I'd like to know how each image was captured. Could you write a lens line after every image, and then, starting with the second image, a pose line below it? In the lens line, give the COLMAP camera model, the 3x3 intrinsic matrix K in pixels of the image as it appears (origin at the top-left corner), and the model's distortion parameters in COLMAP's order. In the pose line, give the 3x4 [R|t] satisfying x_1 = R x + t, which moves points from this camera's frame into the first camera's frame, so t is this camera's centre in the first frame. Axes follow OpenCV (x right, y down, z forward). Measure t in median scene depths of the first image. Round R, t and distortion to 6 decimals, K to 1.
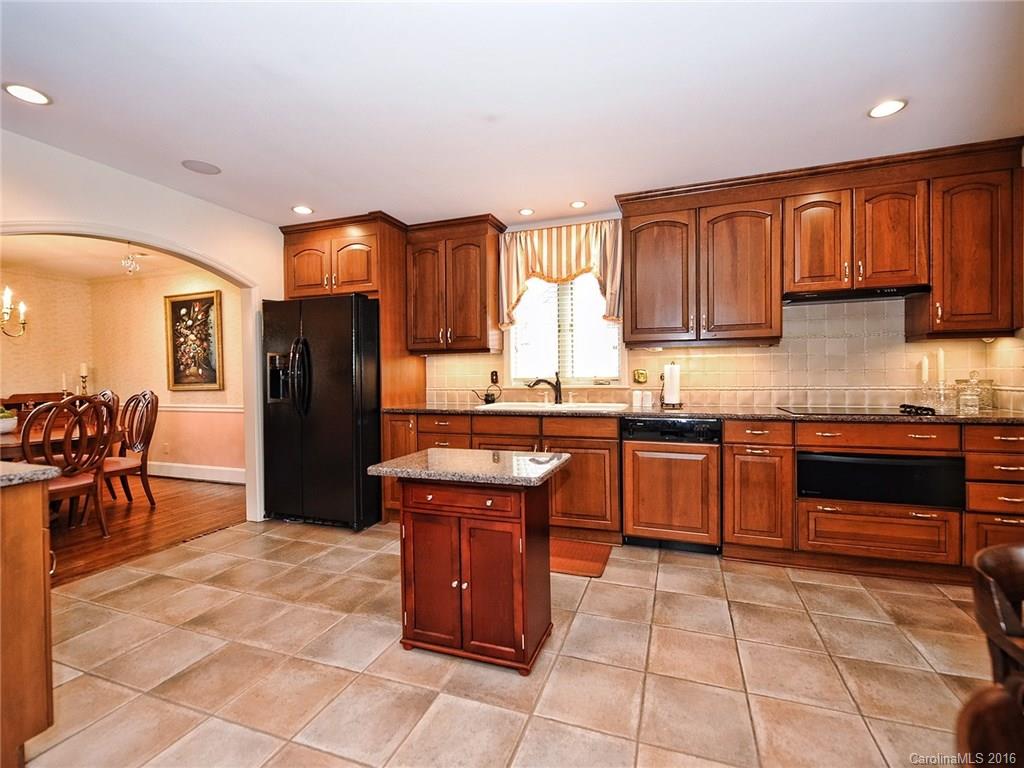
lens RADIAL K [[457.0, 0, 520.2], [0, 457.0, 379.6], [0, 0, 1]] dist [0.001659, -0.000595]
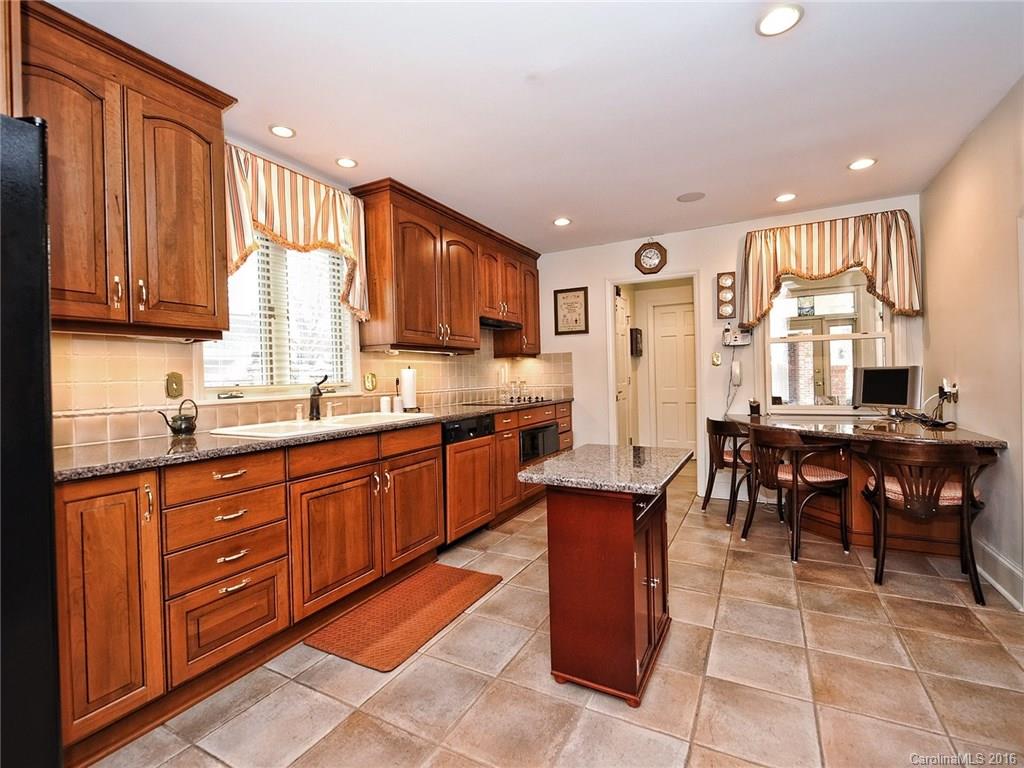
lens RADIAL K [[457.0, 0, 520.2], [0, 457.0, 379.6], [0, 0, 1]] dist [0.001659, -0.000595]
pose [[0.148952, 0.001137, 0.988844, -0.408634], [0.030200, 0.999528, -0.005698, 0.002446], [-0.988383, 0.030712, 0.148848, 0.403070]]
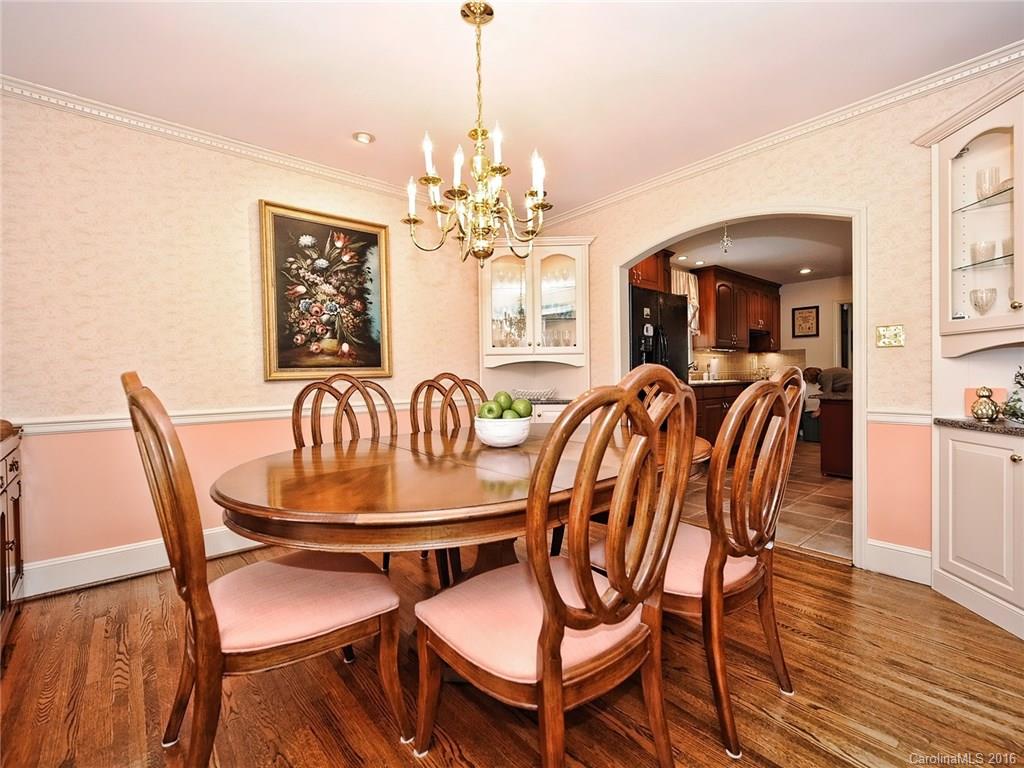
lens RADIAL K [[457.0, 0, 520.2], [0, 457.0, 379.6], [0, 0, 1]] dist [0.001659, -0.000595]
pose [[0.494925, -0.006582, 0.868911, -1.130725], [0.011295, 0.999936, 0.001141, 0.027351], [-0.868862, 0.009250, 0.494967, 0.501650]]
